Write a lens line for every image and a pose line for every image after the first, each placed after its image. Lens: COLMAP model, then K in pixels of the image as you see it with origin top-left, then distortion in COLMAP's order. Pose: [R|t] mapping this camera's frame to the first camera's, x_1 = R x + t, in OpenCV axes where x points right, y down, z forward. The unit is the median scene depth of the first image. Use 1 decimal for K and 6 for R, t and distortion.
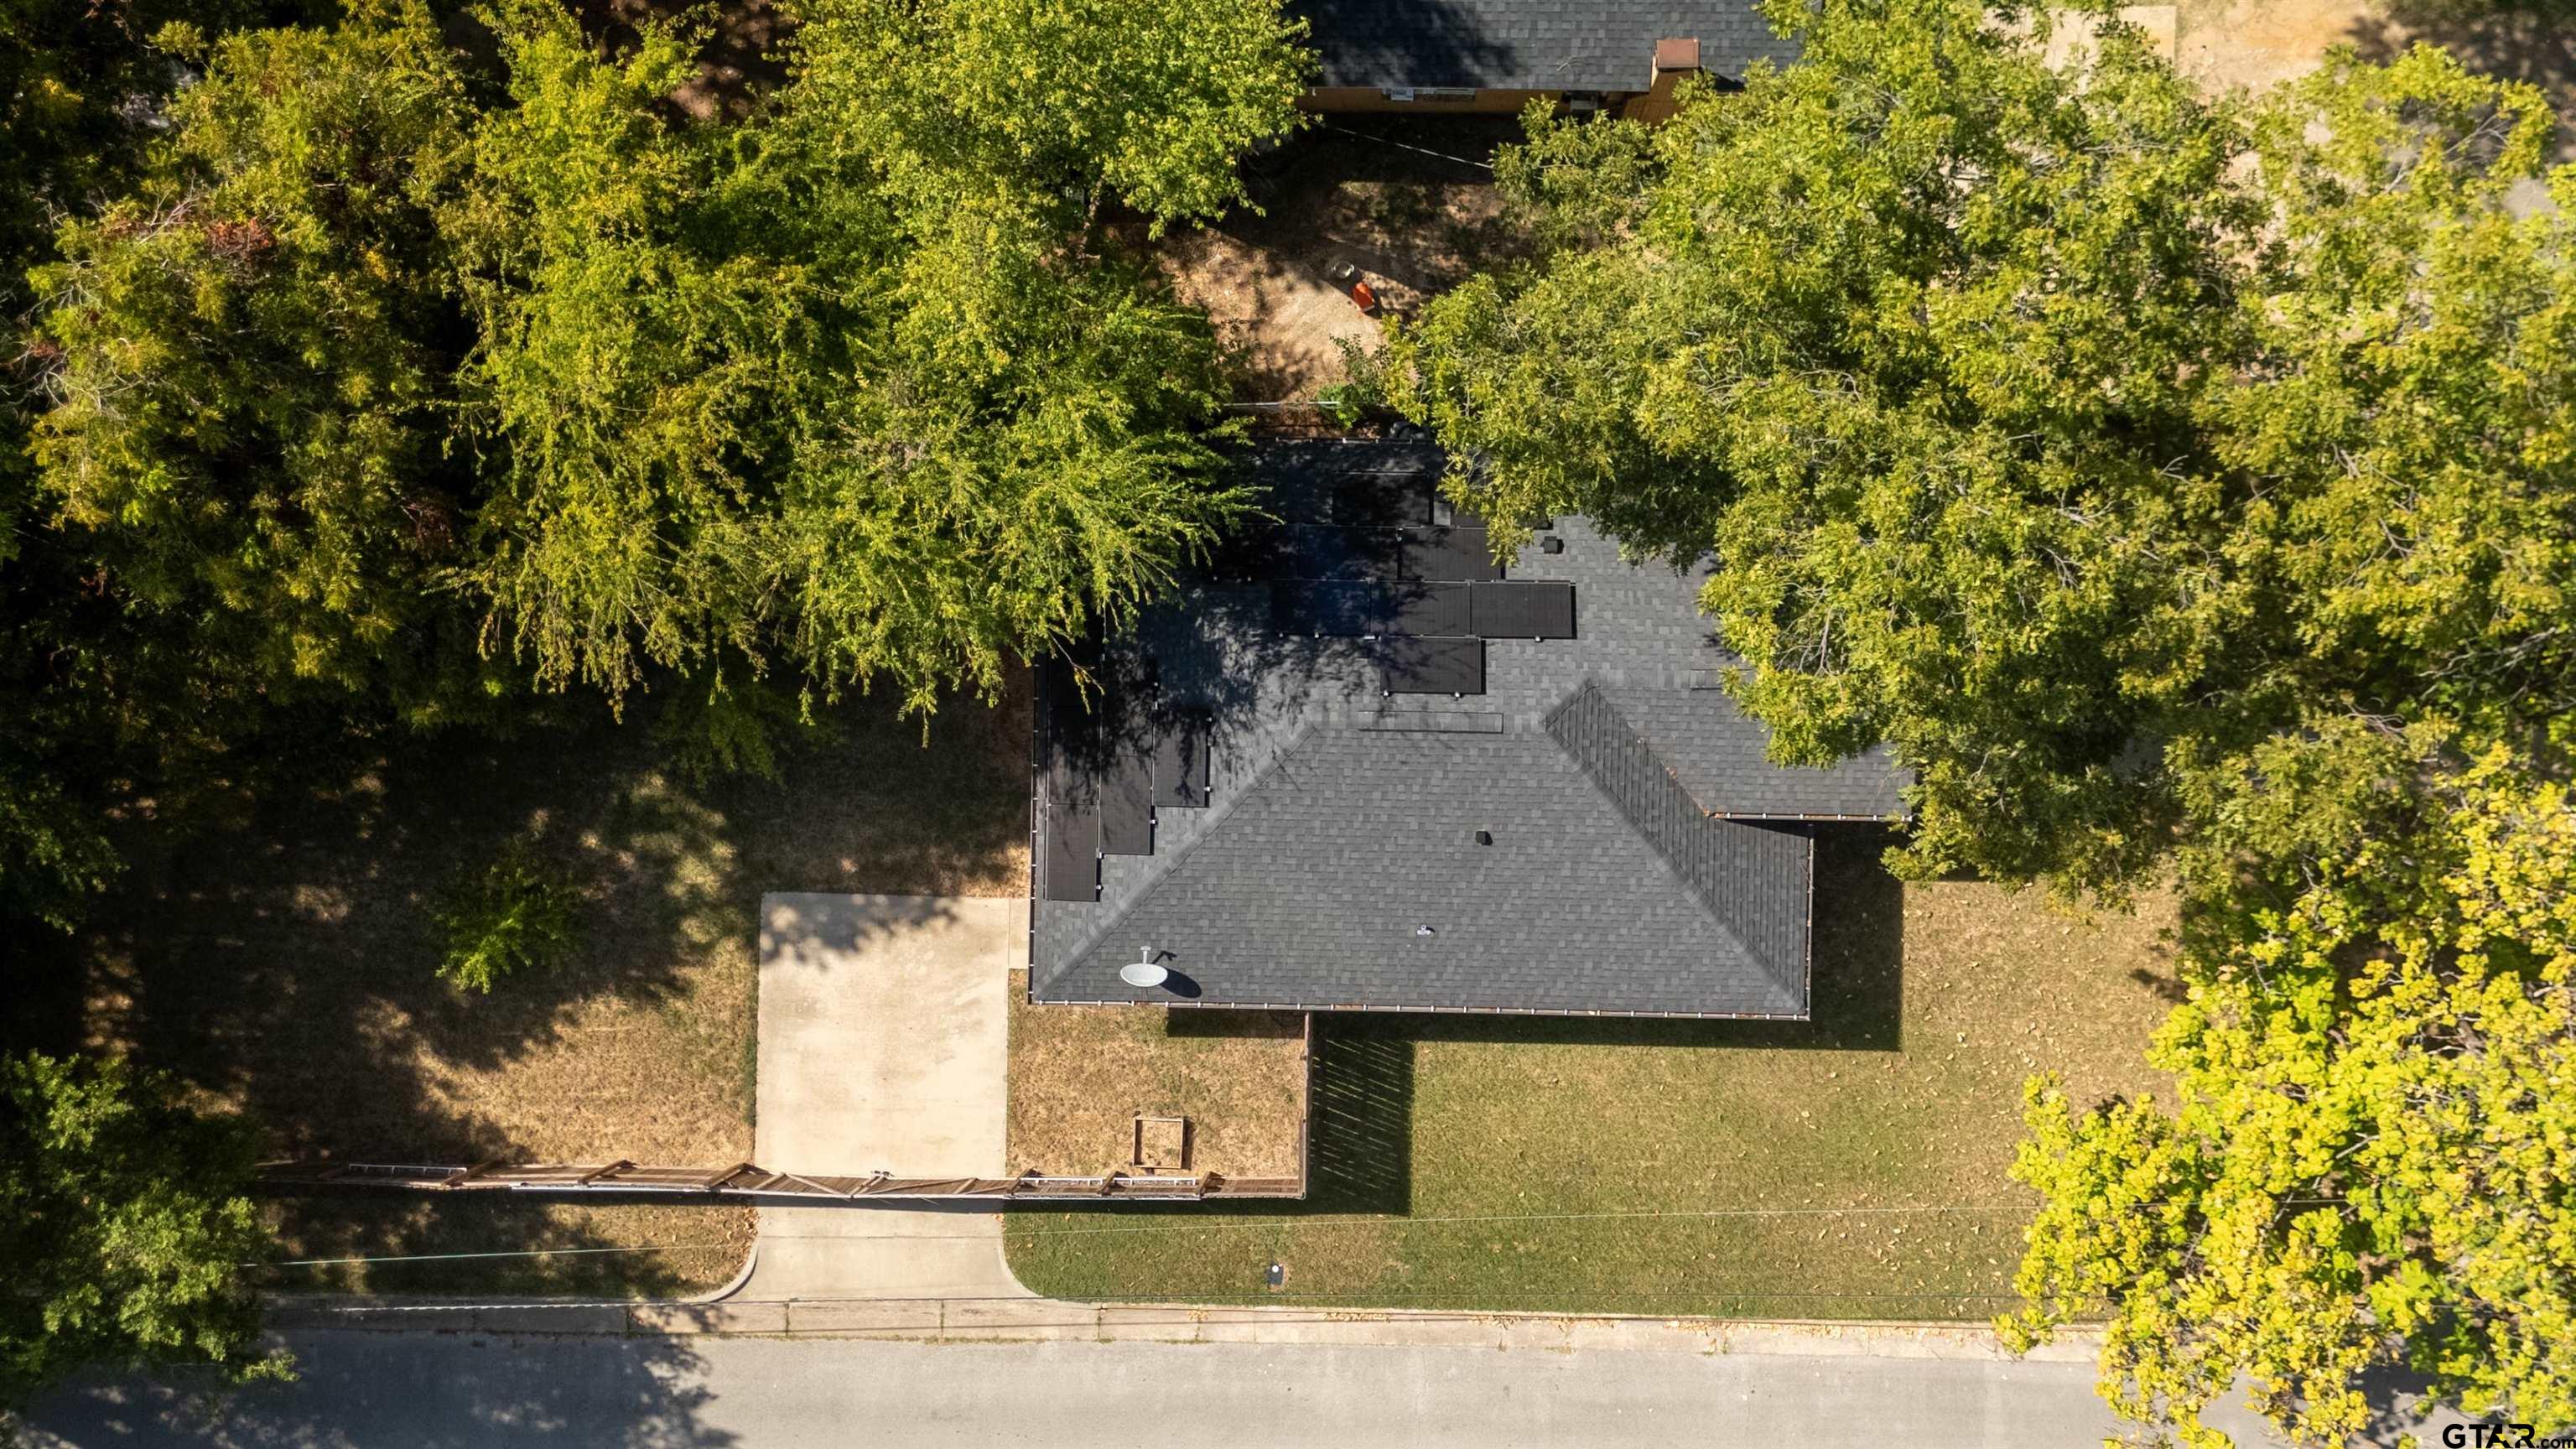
lens RADIAL K [[2168.4, 0, 1360.7], [0, 2168.4, 798.0], [0, 0, 1]] dist [0.155598, -0.004468]
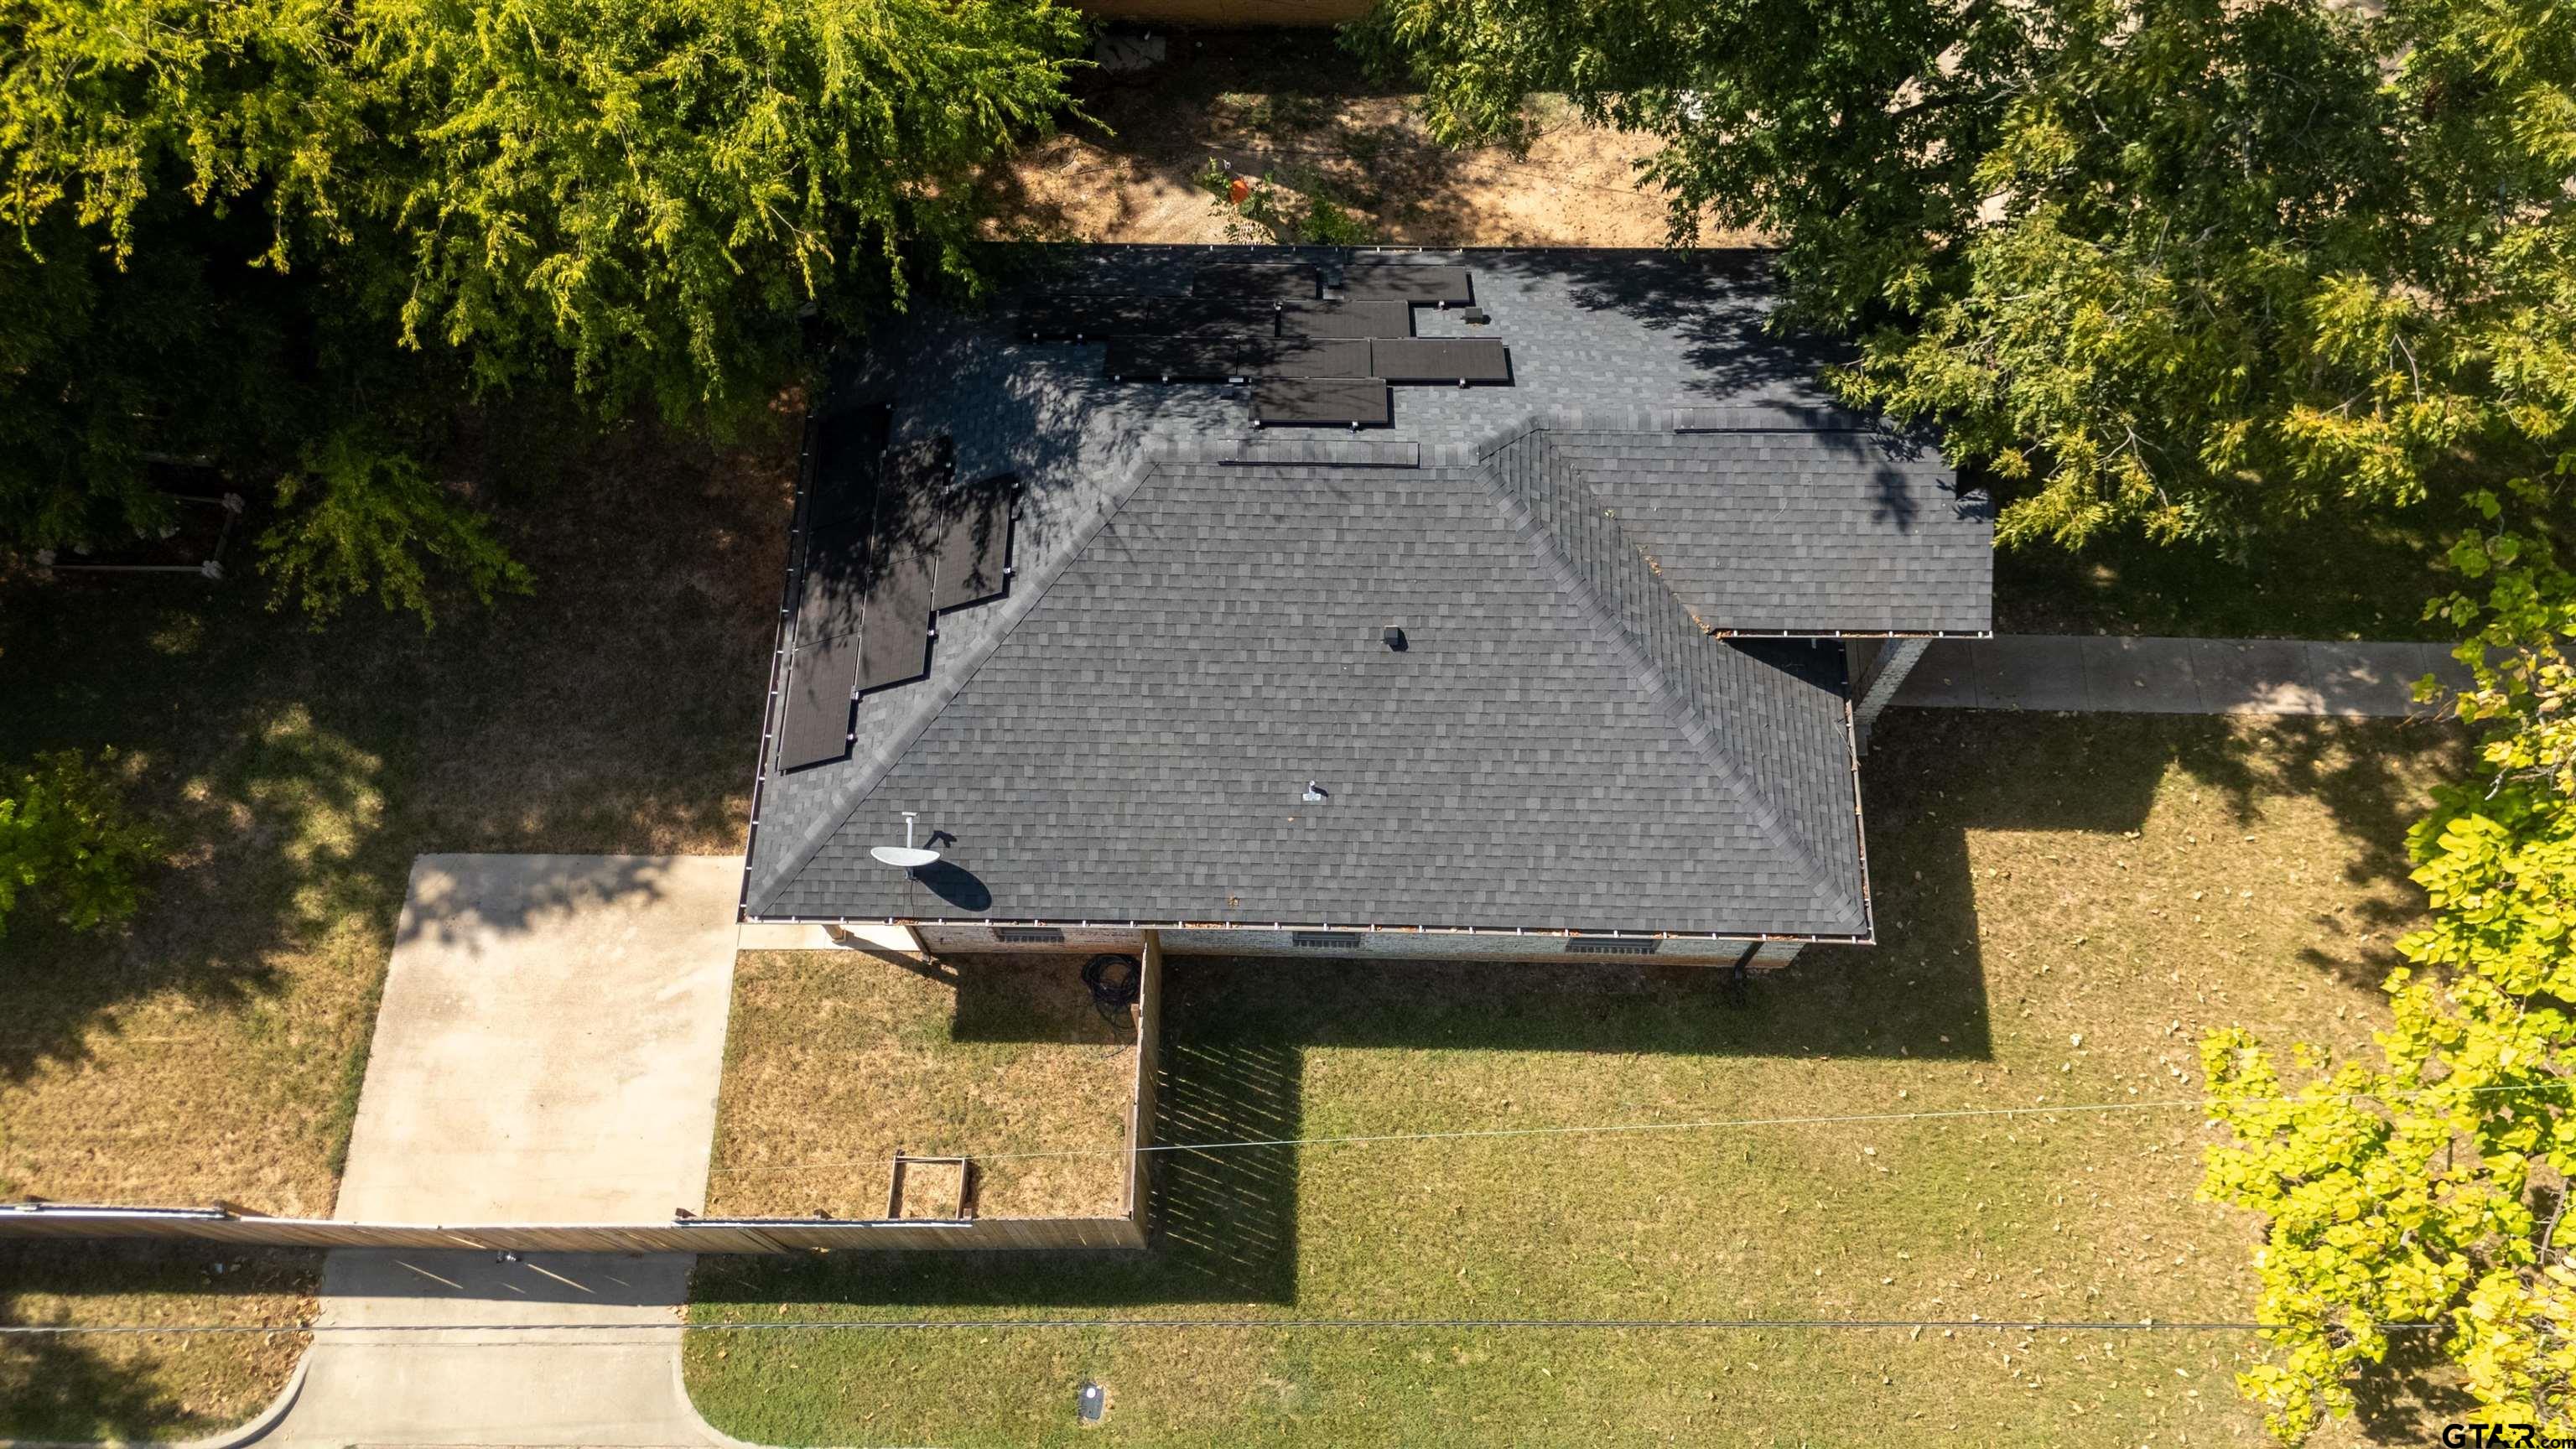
lens RADIAL K [[1869.4, 0, 1283.4], [0, 1869.4, 714.3], [0, 0, 1]] dist [0.081078, -0.036276]
pose [[0.999993, 0.003144, 0.001897, 0.017272], [-0.002198, 0.926278, -0.376833, 0.243483], [-0.002943, 0.376827, 0.926279, 0.400434]]
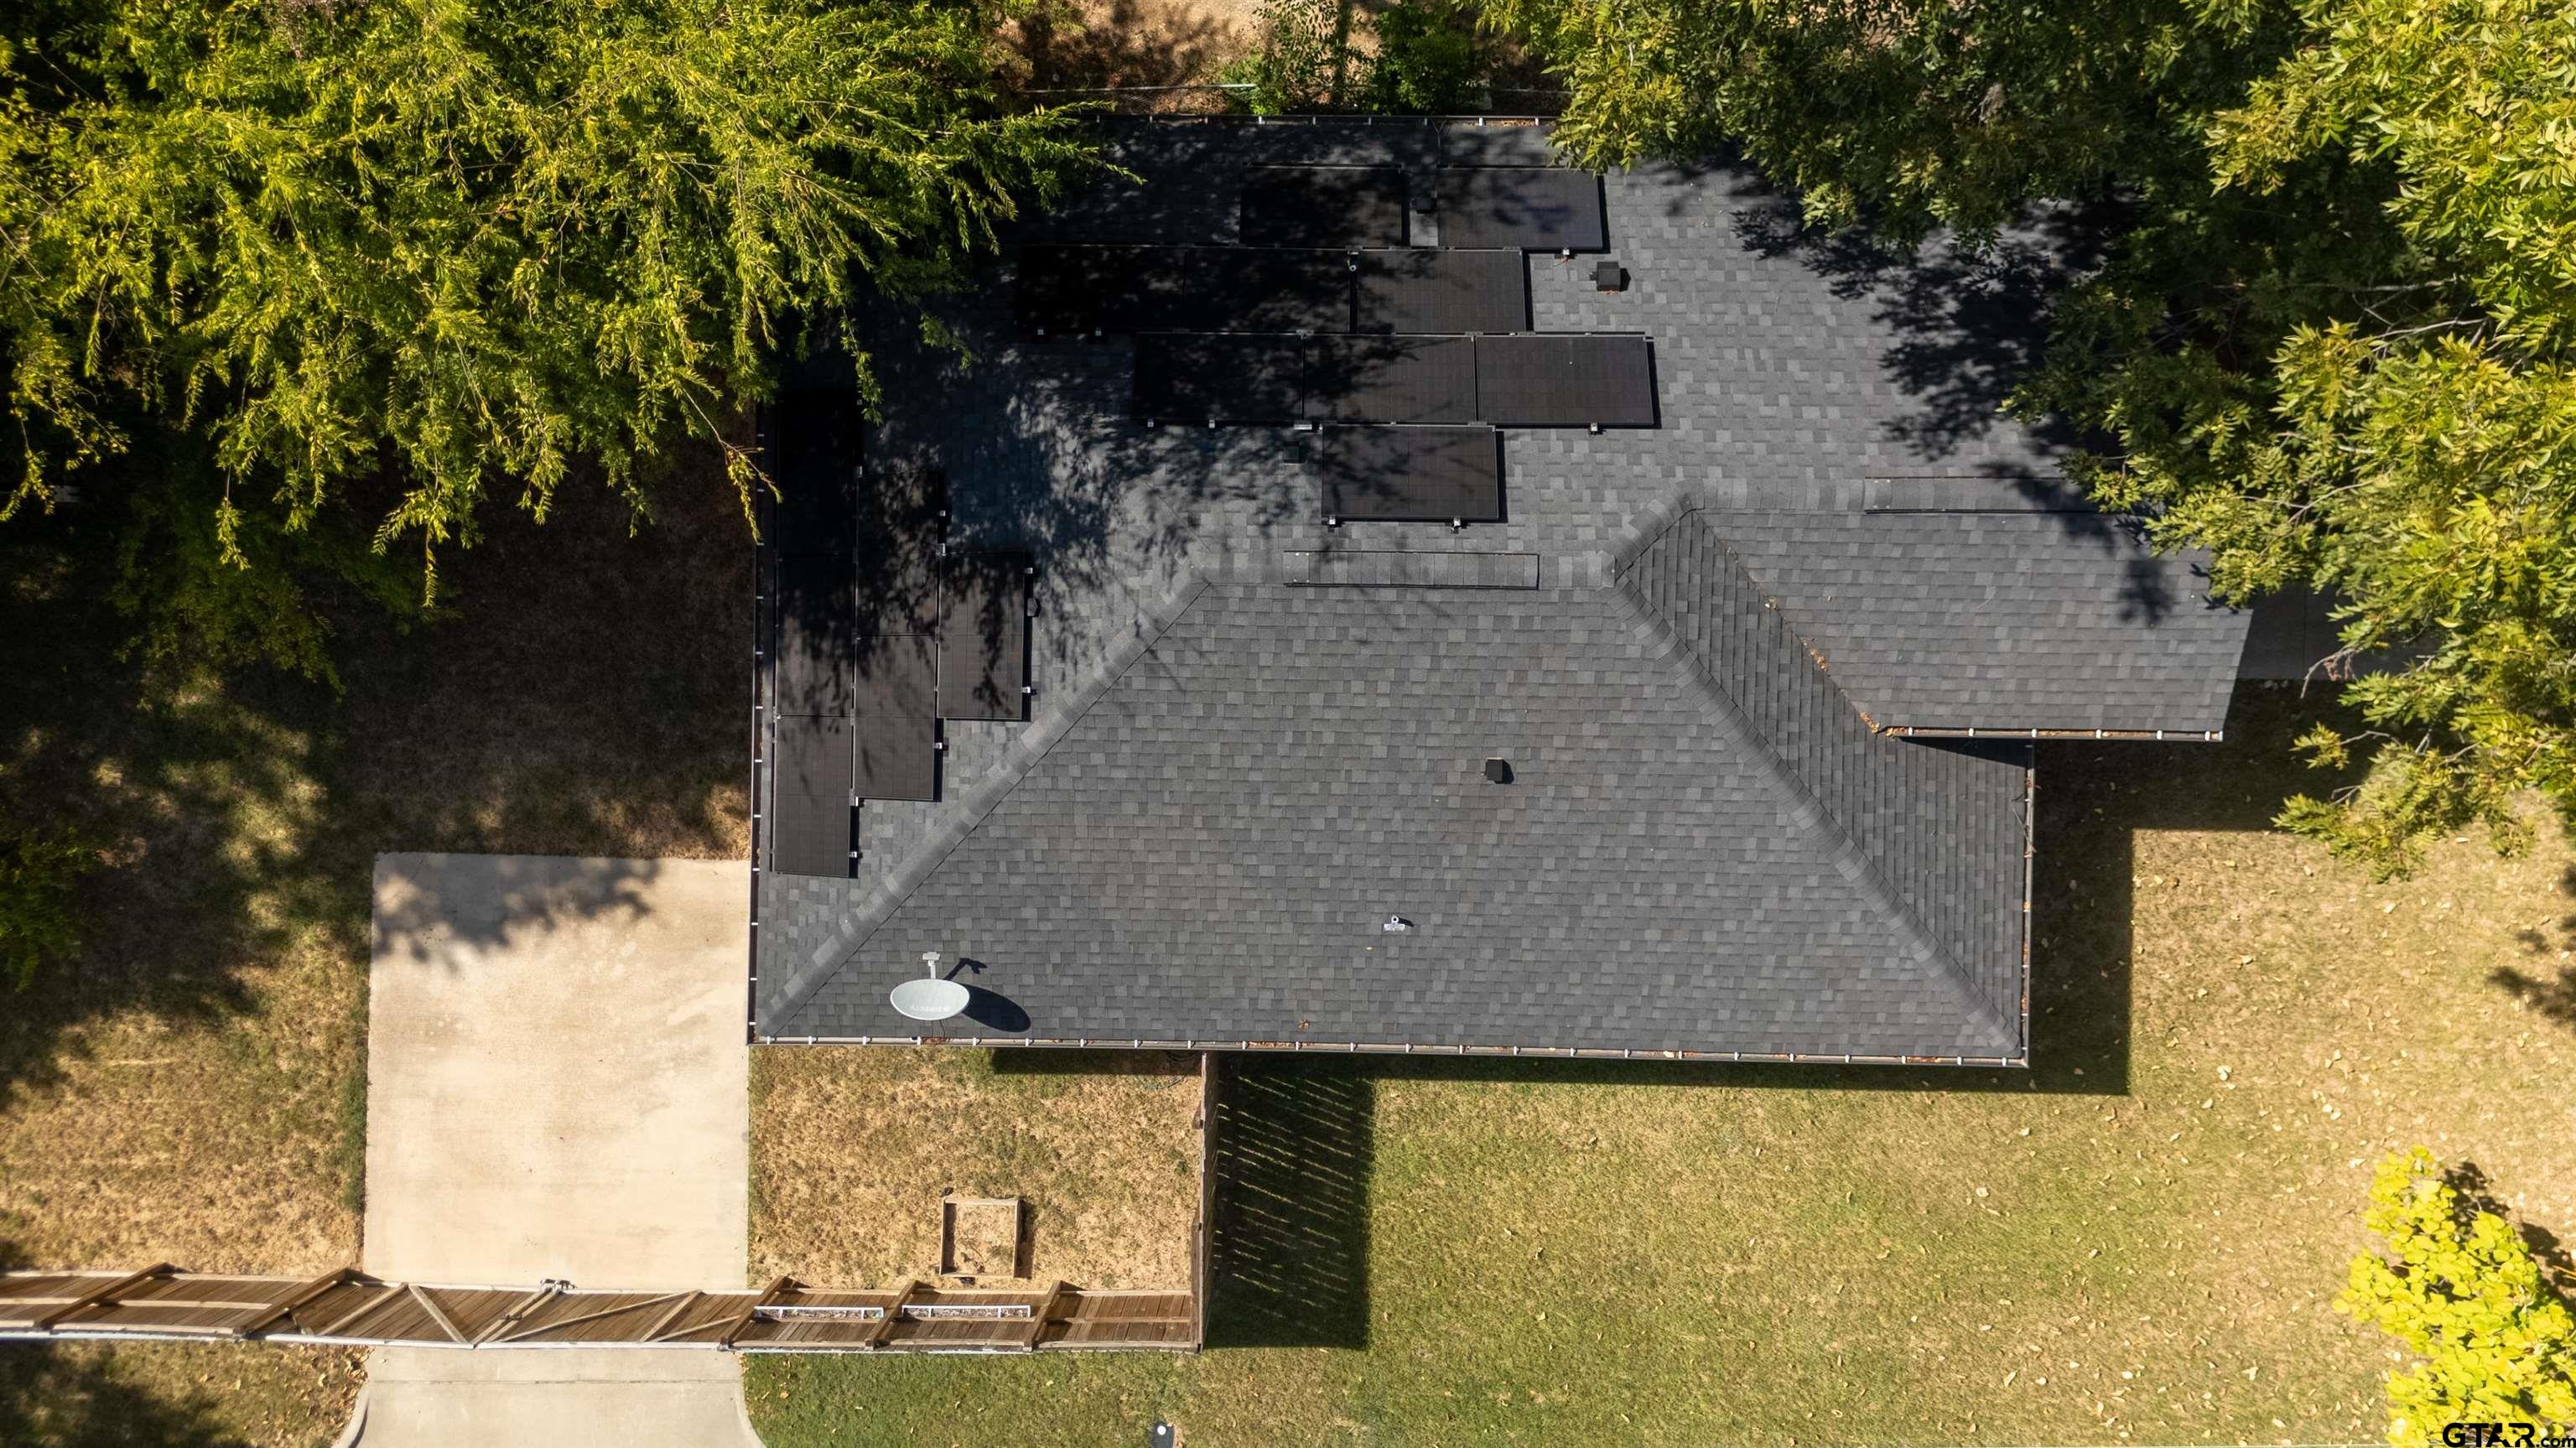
lens RADIAL K [[1883.0, 0, 1288.0], [0, 1883.0, 724.0], [0, 0, 1]] dist [0.074170, -0.035046]
pose [[0.999983, -0.003548, -0.004602, 0.001875], [0.003589, 0.999954, 0.008881, 0.000737], [0.004570, -0.008898, 0.999950, 0.441985]]
